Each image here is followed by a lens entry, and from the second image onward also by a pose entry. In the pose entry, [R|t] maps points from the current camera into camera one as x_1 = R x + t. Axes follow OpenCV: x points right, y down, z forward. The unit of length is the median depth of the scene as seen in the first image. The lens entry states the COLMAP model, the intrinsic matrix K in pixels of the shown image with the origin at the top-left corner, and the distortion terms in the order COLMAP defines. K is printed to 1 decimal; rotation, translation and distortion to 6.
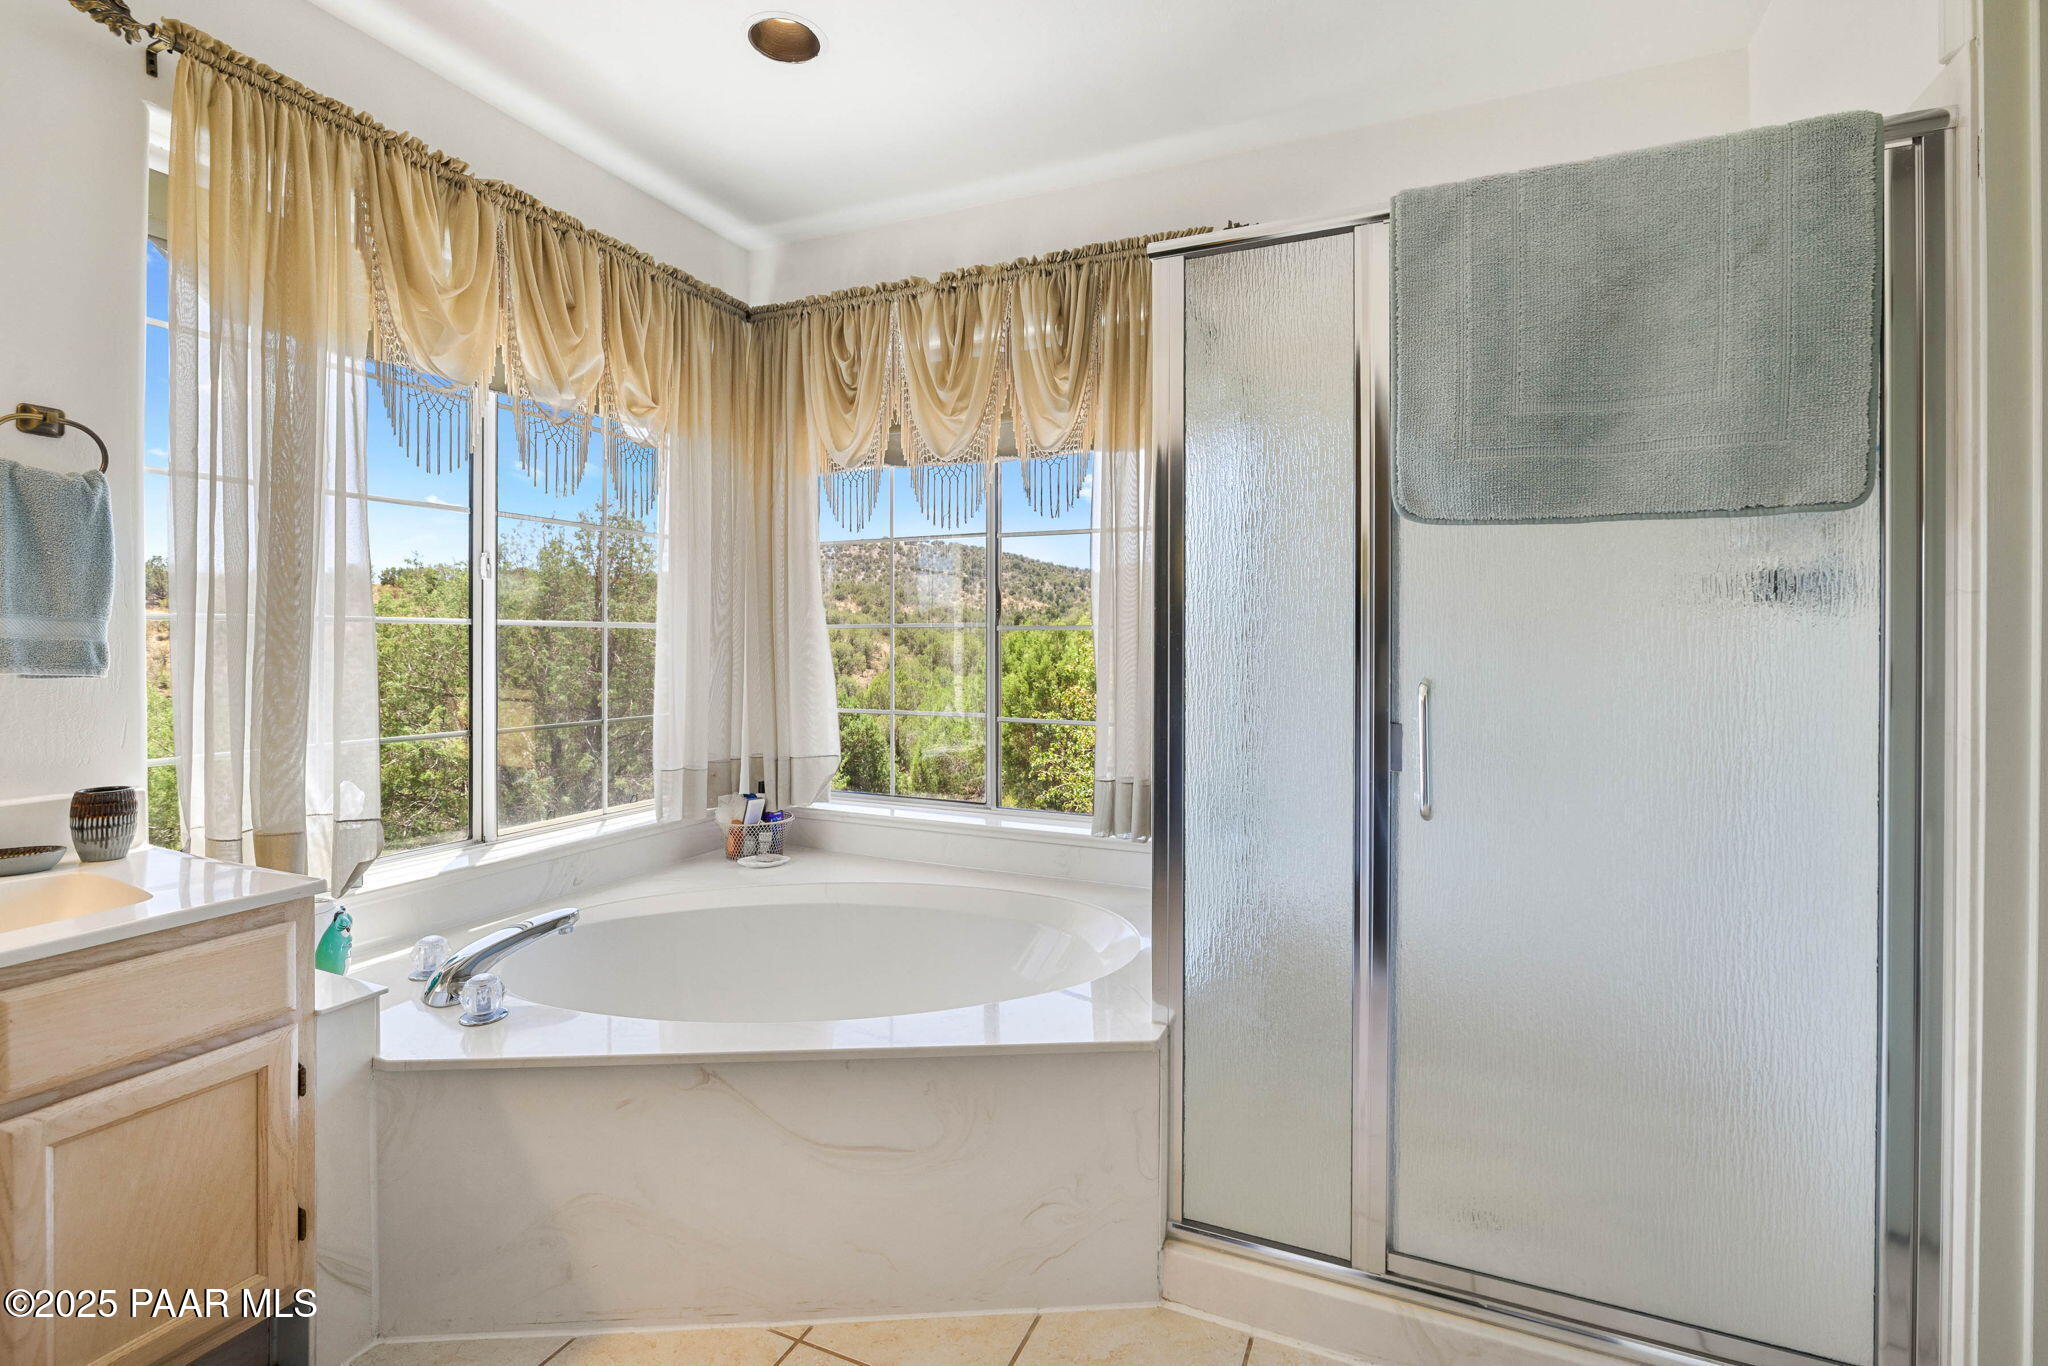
lens RADIAL K [[855.5, 0, 1058.8], [0, 855.5, 641.9], [0, 0, 1]] dist [-0.003254, -0.000350]
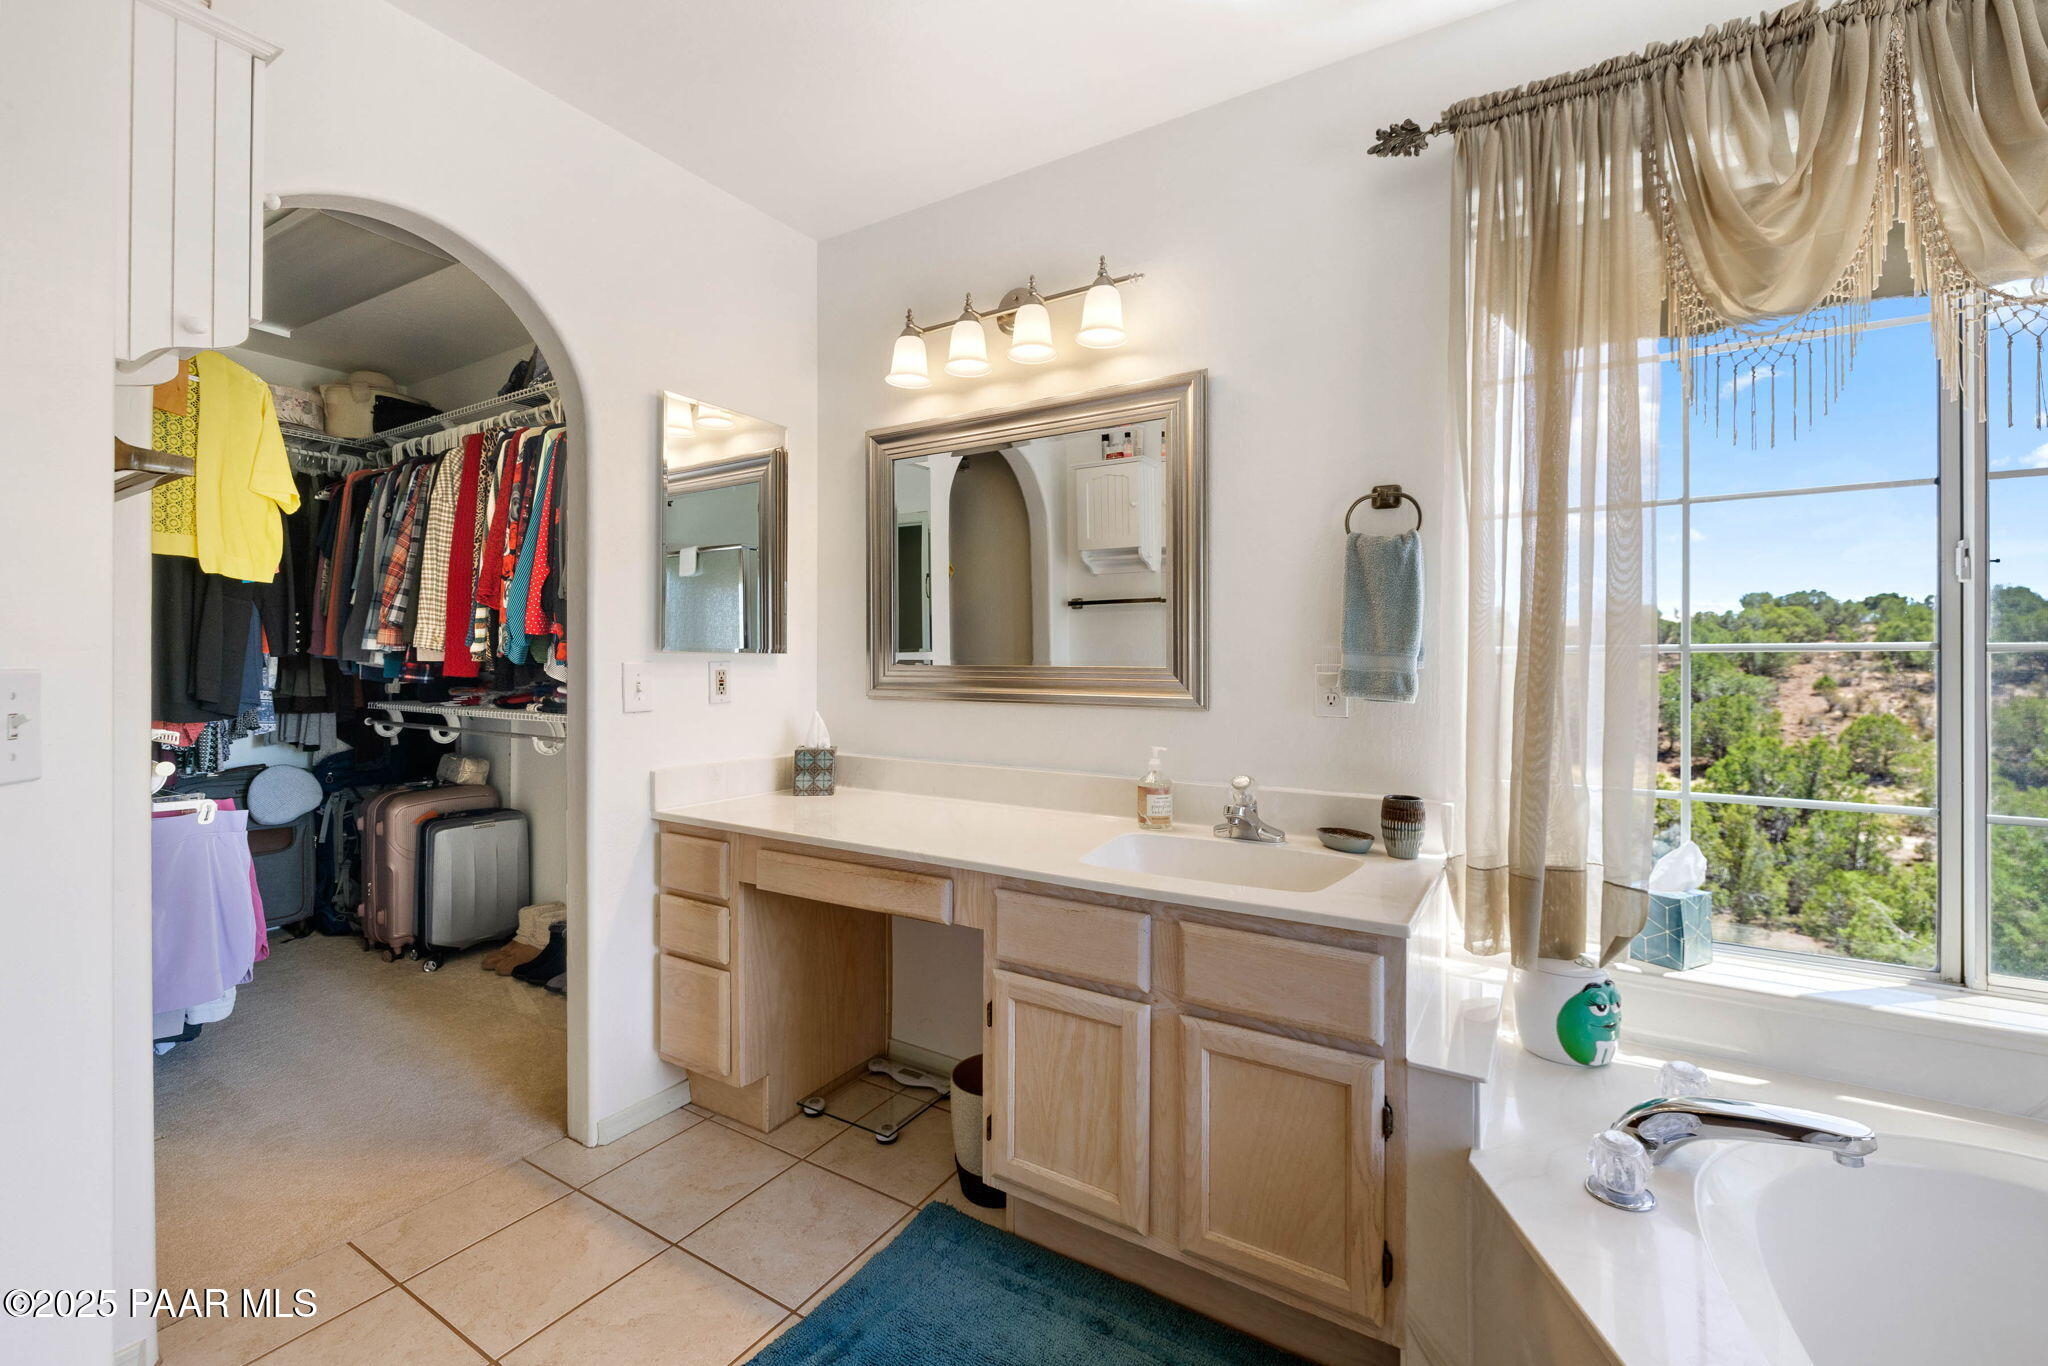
lens RADIAL K [[855.5, 0, 1026.8], [0, 855.5, 663.0], [0, 0, 1]] dist [-0.003254, -0.000350]
pose [[-0.150159, -0.007796, -0.988631, 0.095782], [-0.009068, 0.999938, -0.006507, -0.001116], [0.988620, 0.007987, -0.150221, 0.481254]]
